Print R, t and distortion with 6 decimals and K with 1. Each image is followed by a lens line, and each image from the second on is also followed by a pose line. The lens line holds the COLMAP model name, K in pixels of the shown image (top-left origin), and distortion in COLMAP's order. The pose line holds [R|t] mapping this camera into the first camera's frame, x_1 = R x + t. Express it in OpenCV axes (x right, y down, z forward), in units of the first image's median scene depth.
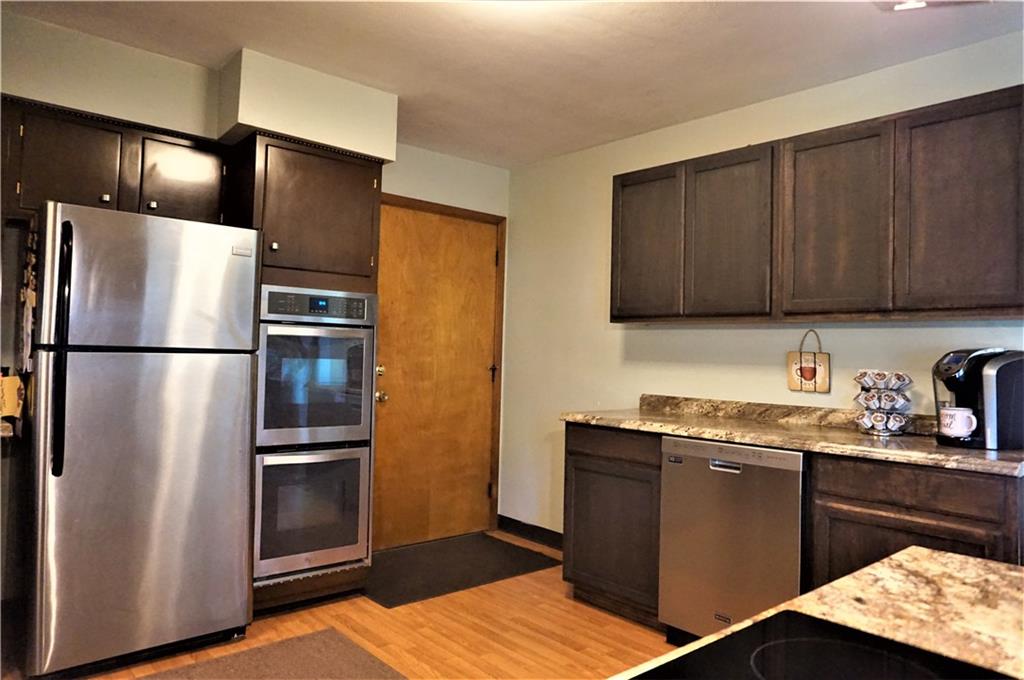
lens RADIAL K [[695.7, 0, 502.3], [0, 695.7, 340.6], [0, 0, 1]] dist [-0.039018, 0.032322]
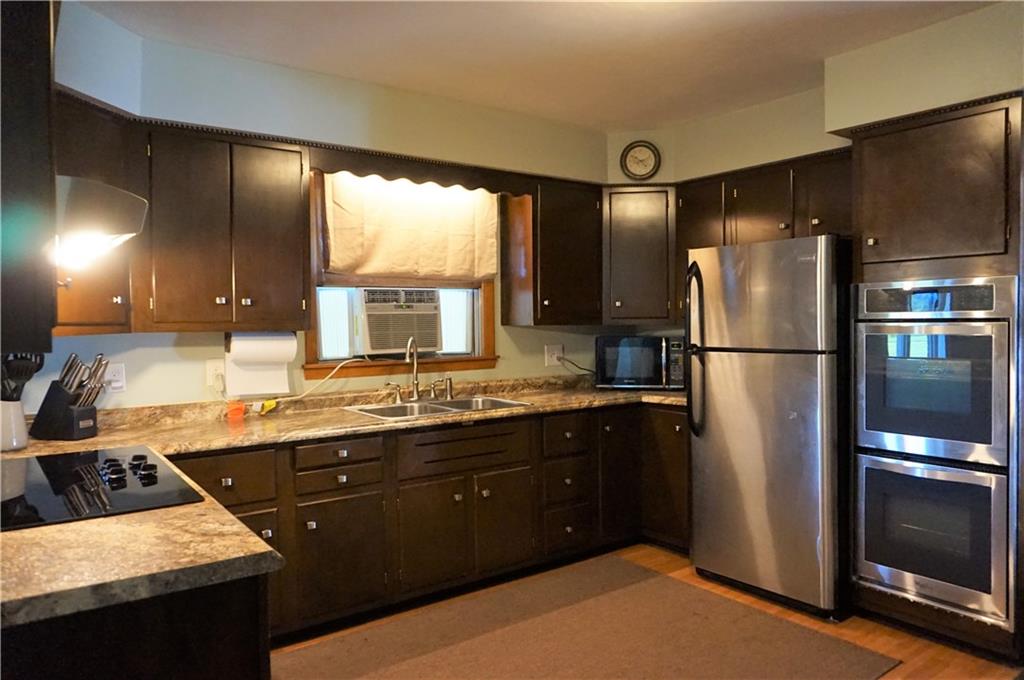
lens RADIAL K [[695.7, 0, 522.3], [0, 695.7, 342.4], [0, 0, 1]] dist [-0.039018, 0.032322]
pose [[-0.072445, 0.007106, -0.997347, 0.646433], [0.034115, 0.999407, 0.004642, -0.016758], [0.996789, -0.033688, -0.072645, 0.565598]]
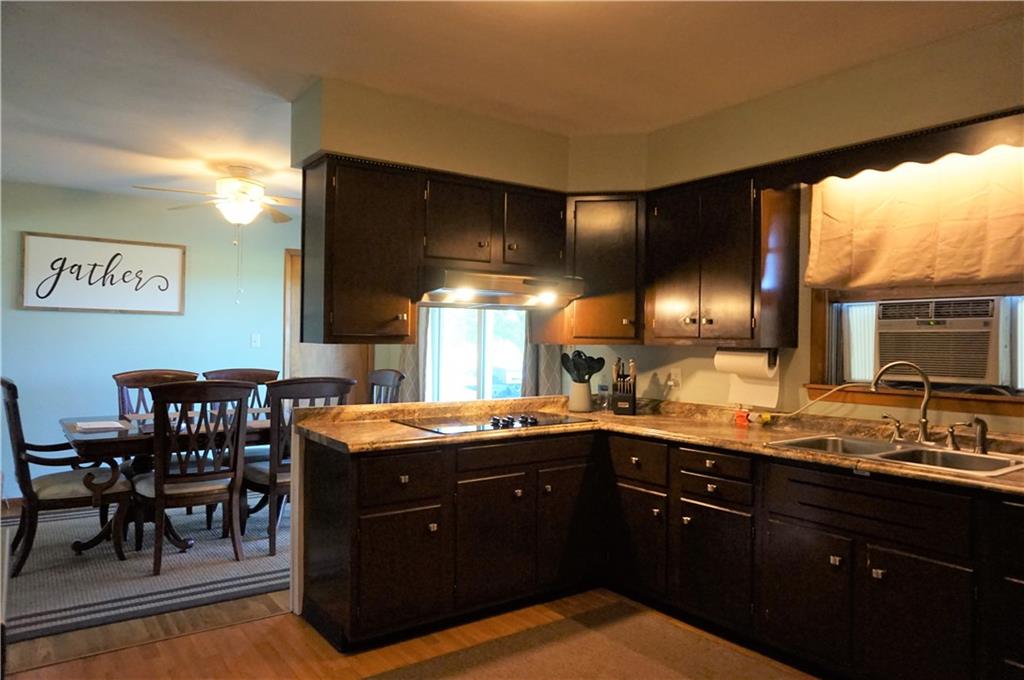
lens RADIAL K [[695.7, 0, 513.4], [0, 695.7, 340.4], [0, 0, 1]] dist [-0.039018, 0.032322]
pose [[-0.995184, -0.041054, 0.089015, -0.060743], [-0.043463, 0.998735, -0.025290, -0.008428], [-0.087864, -0.029037, -0.995709, 1.248135]]
